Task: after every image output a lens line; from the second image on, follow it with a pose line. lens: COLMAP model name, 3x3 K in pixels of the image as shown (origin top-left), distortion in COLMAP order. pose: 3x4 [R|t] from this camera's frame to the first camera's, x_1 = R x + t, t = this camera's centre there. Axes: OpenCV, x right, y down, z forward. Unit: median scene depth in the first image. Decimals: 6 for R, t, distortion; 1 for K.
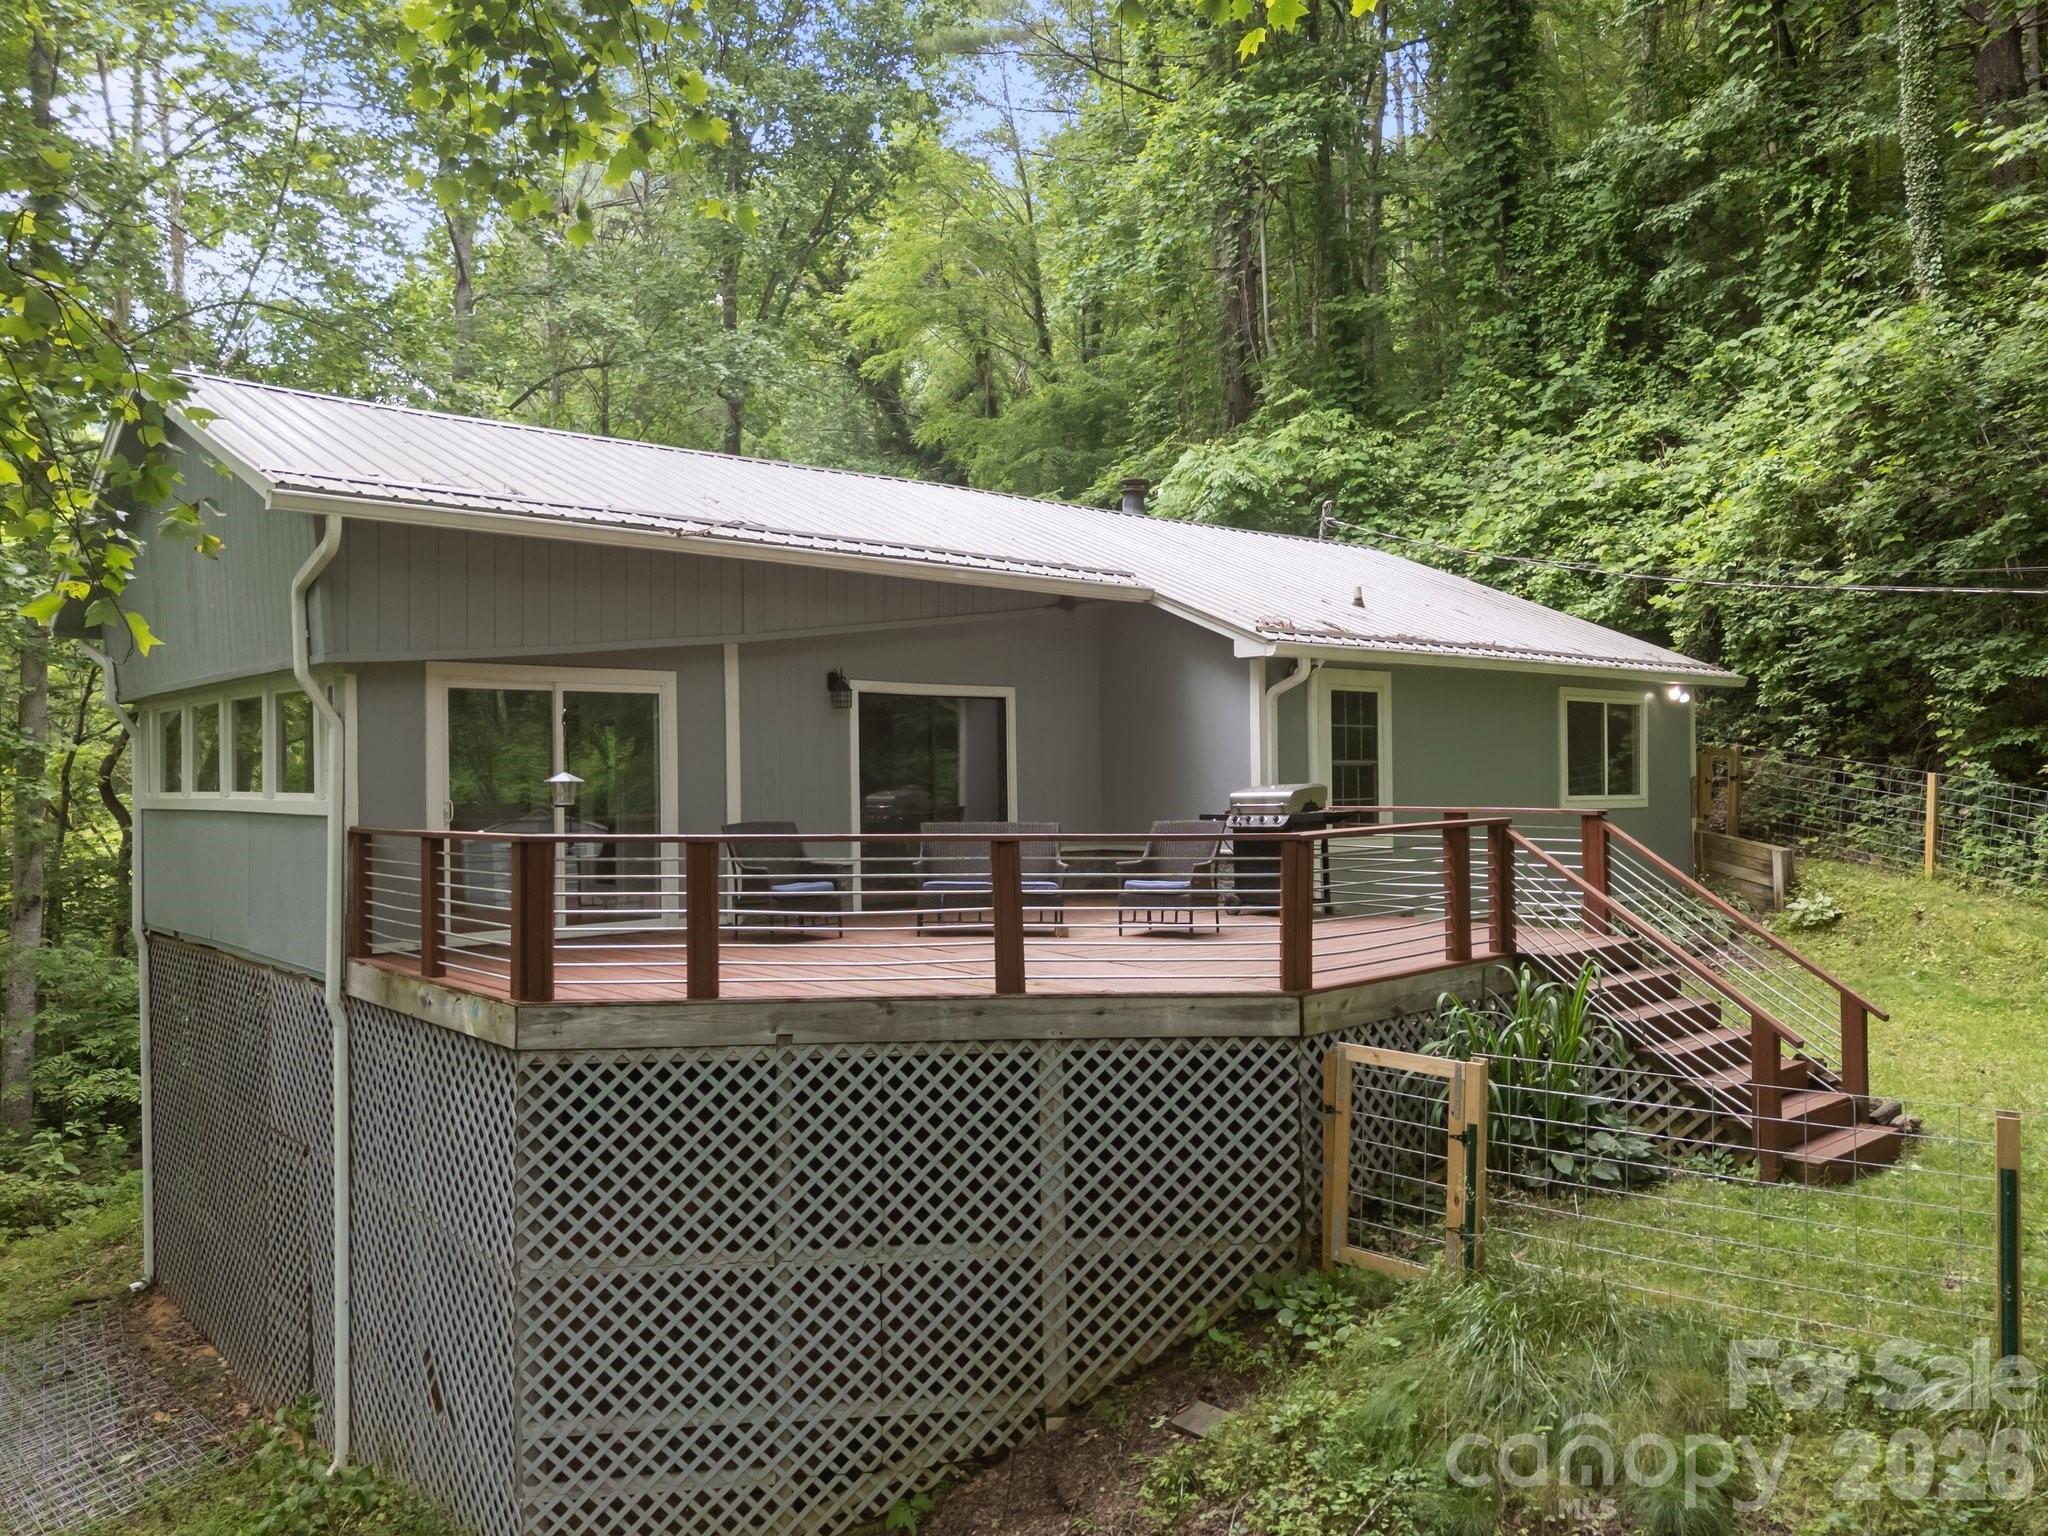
lens RADIAL K [[1437.8, 0, 1023.8], [0, 1437.8, 765.3], [0, 0, 1]] dist [0.013569, 0.000469]
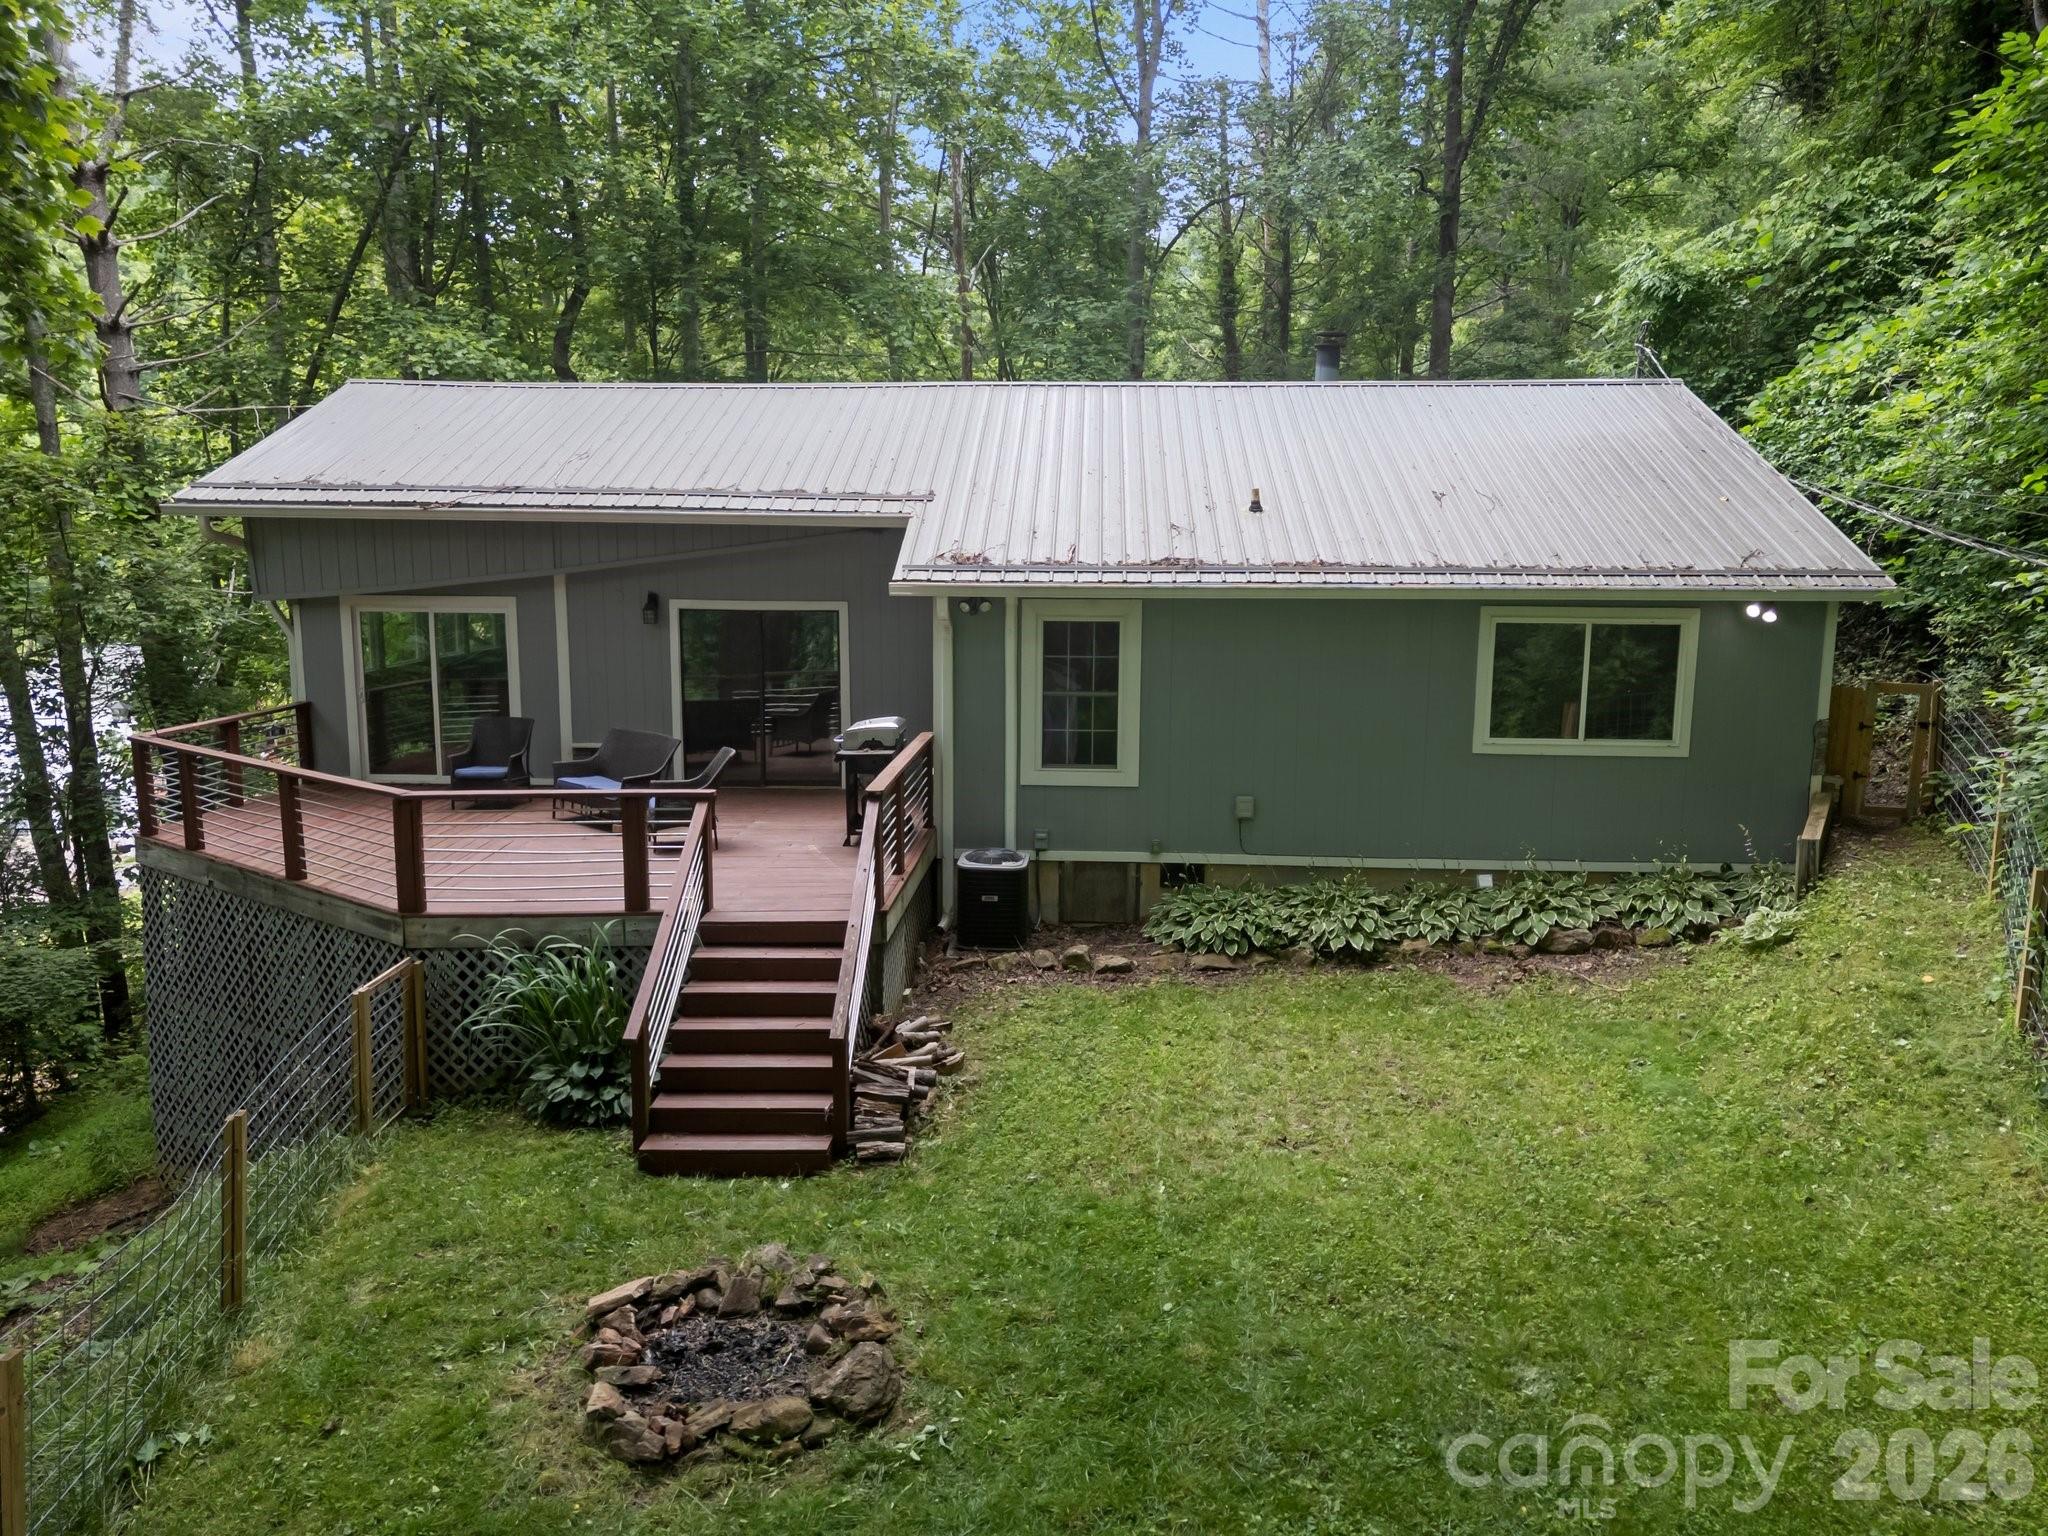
lens RADIAL K [[1437.8, 0, 1024.3], [0, 1437.8, 768.6], [0, 0, 1]] dist [0.013569, 0.000469]
pose [[0.767290, 0.119142, -0.630135, 0.912629], [-0.012204, 0.985126, 0.171401, -0.132339], [0.641184, -0.123825, 0.757332, 0.239911]]
